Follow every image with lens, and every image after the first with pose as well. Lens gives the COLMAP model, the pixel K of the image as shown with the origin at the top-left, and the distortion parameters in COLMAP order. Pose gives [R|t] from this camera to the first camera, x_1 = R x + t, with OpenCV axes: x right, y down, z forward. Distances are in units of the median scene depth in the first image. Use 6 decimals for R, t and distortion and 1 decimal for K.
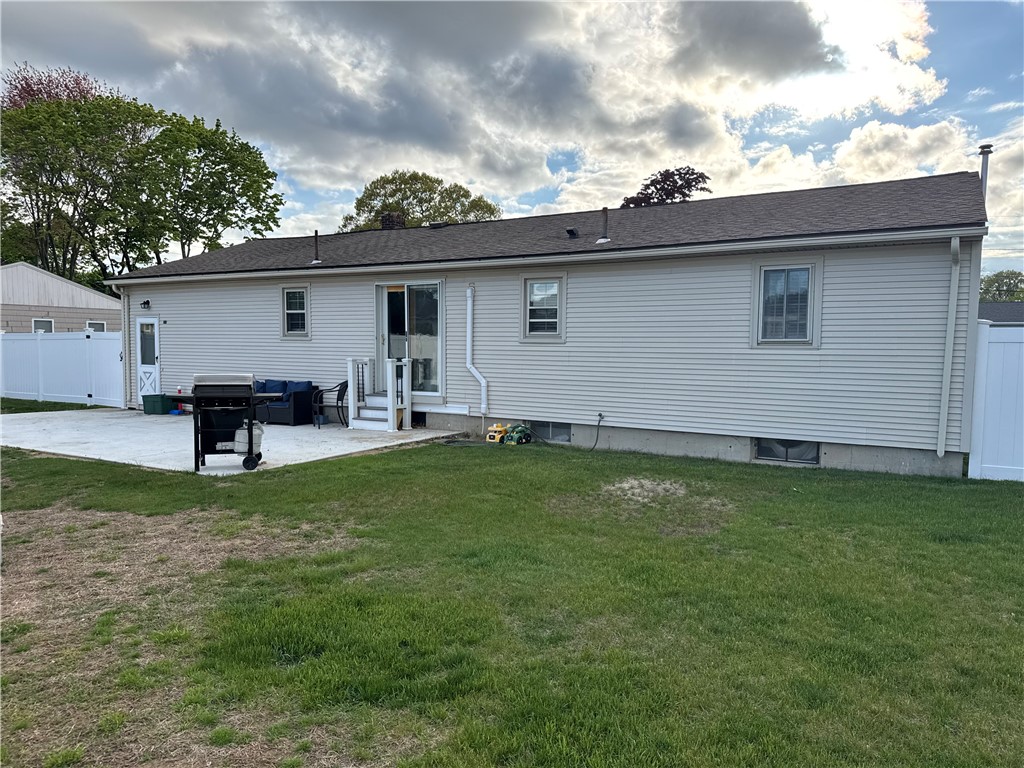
lens RADIAL K [[721.4, 0, 538.1], [0, 721.4, 363.6], [0, 0, 1]] dist [0.072819, -0.087971]
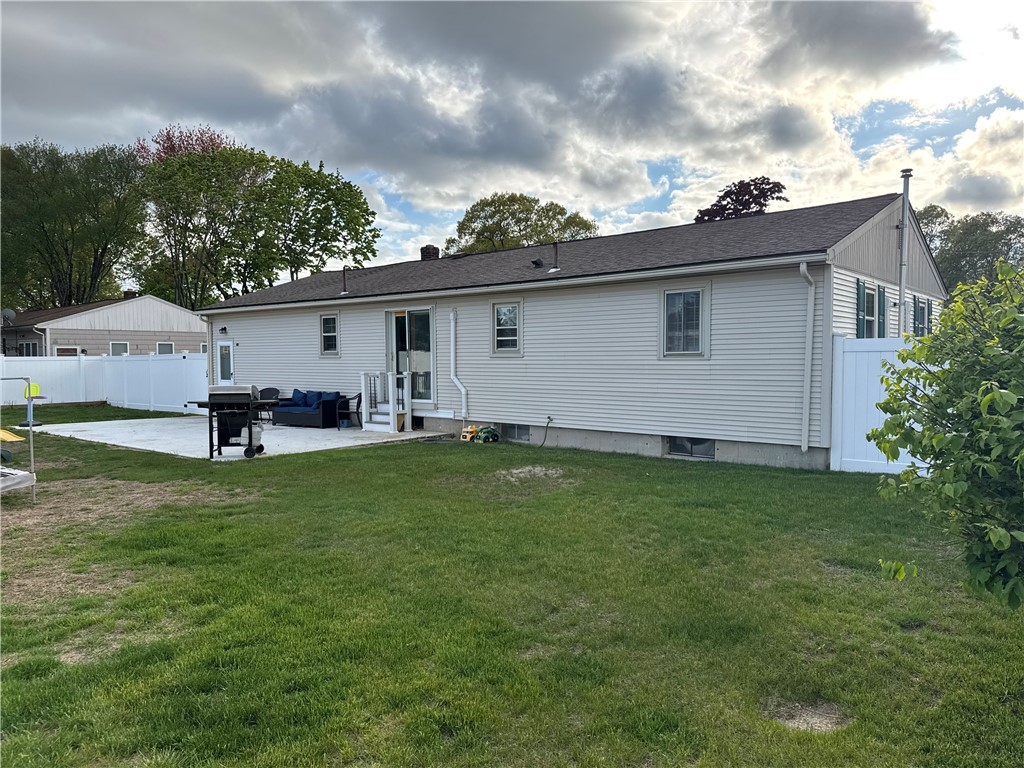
lens RADIAL K [[721.4, 0, 539.5], [0, 721.4, 397.2], [0, 0, 1]] dist [0.072819, -0.087971]
pose [[0.986753, -0.006454, -0.162103, 0.174155], [0.010993, 0.999572, 0.027119, 0.003140], [0.161858, -0.028542, 0.986401, -0.110684]]
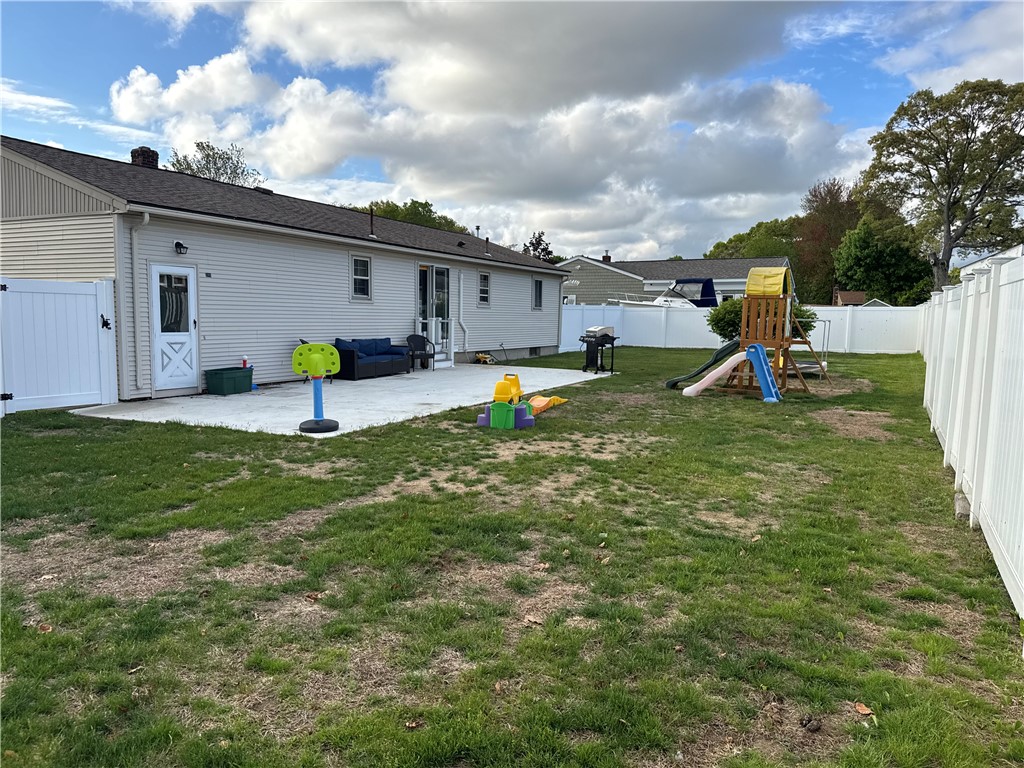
lens RADIAL K [[721.4, 0, 507.7], [0, 721.4, 394.8], [0, 0, 1]] dist [0.072819, -0.087971]
pose [[-0.037267, -0.127108, 0.991188, -1.267967], [0.000211, 0.991876, 0.127205, -0.029356], [-0.999305, 0.004949, -0.036938, 0.699370]]
